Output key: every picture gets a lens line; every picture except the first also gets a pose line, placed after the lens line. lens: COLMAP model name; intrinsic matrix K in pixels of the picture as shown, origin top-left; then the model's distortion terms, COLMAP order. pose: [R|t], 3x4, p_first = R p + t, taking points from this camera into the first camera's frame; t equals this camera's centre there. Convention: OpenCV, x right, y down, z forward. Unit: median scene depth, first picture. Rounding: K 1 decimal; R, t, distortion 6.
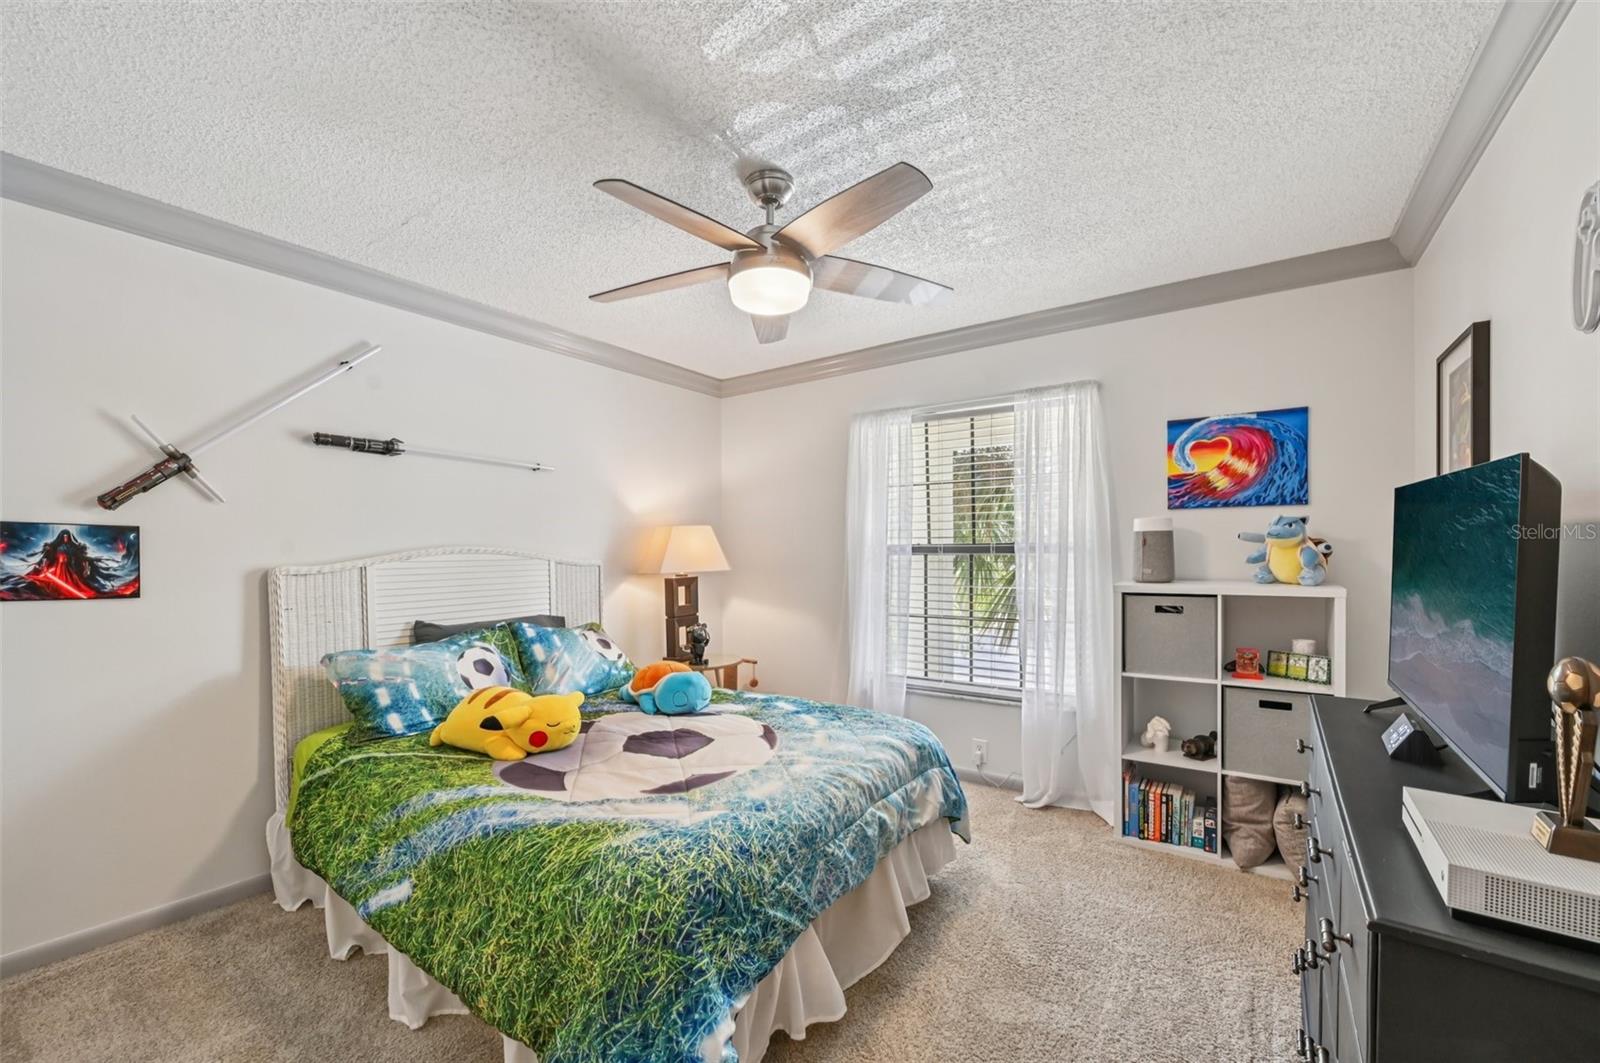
lens RADIAL K [[658.9, 0, 796.4], [0, 658.9, 549.0], [0, 0, 1]] dist [-0.026761, 0.000013]
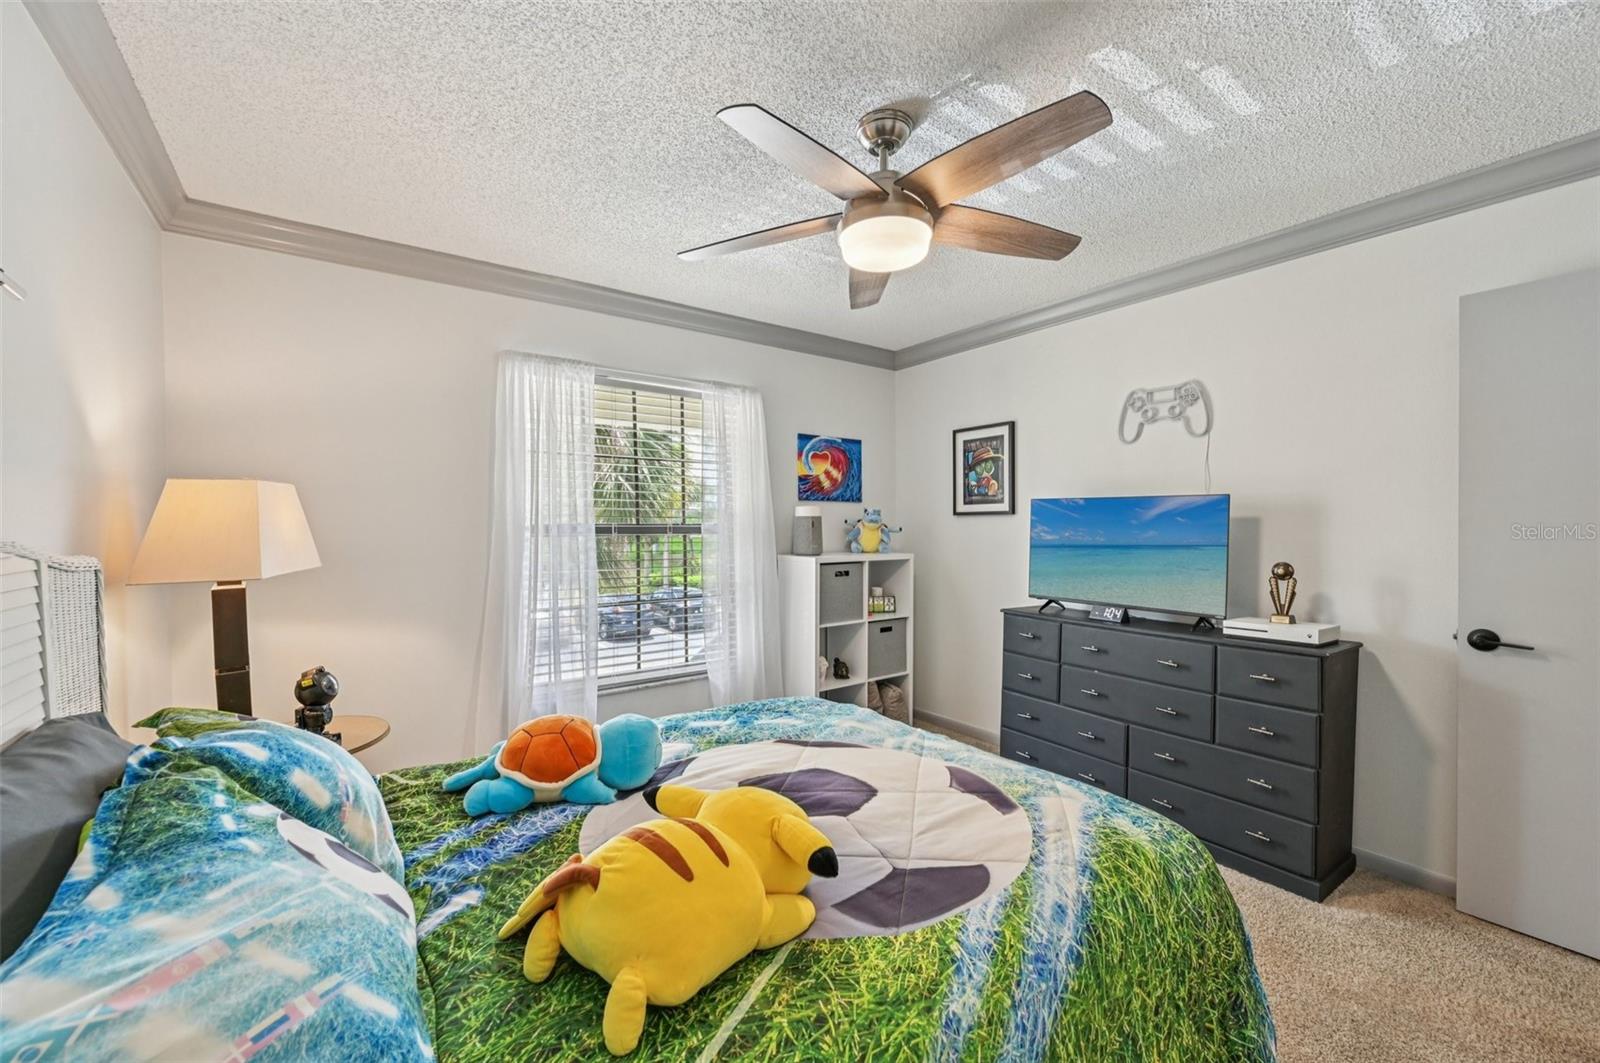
lens RADIAL K [[636.5, 0, 795.9], [0, 636.5, 532.1], [0, 0, 1]] dist [0.000260, -0.000148]
pose [[0.313568, 0.001219, 0.949565, -0.732597], [-0.001135, 0.999999, -0.000909, 0.005787], [-0.949565, -0.000793, 0.313569, 0.666195]]
